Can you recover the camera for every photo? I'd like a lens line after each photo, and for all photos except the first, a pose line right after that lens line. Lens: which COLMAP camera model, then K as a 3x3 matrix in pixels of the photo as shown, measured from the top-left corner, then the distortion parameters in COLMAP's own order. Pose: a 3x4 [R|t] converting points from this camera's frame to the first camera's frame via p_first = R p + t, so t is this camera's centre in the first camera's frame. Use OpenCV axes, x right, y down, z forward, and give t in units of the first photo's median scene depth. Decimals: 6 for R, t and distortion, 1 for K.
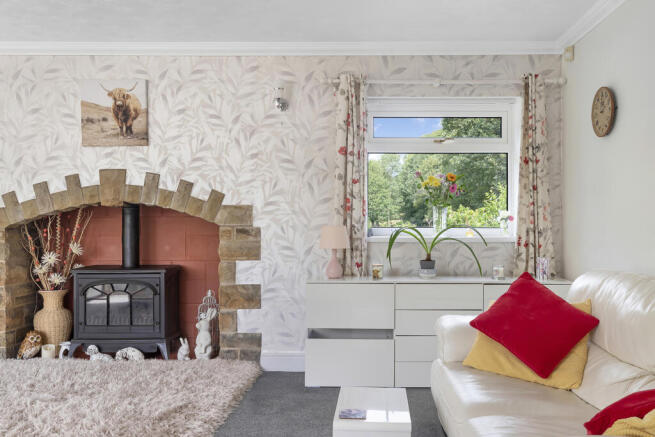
lens RADIAL K [[571.9, 0, 330.9], [0, 571.9, 222.5], [0, 0, 1]] dist [0.014233, -0.001344]
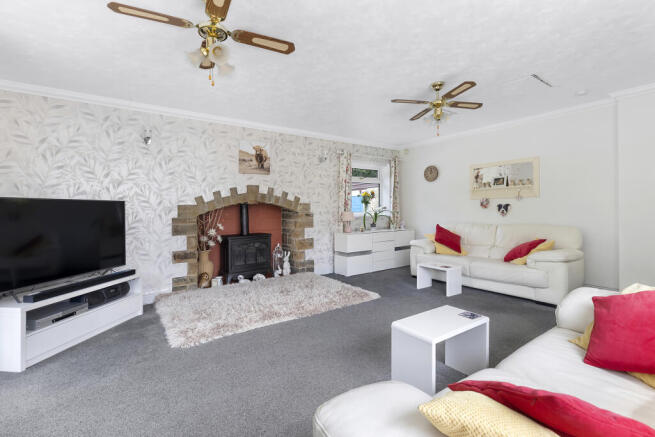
lens RADIAL K [[302.6, 0, 315.8], [0, 302.6, 208.6], [0, 0, 1]] dist [0.003913, 0.000186]
pose [[0.808179, -0.012975, 0.588794, -0.823815], [0.016845, 0.999858, -0.001088, -0.006851], [-0.588696, 0.010798, 0.808283, 0.018417]]
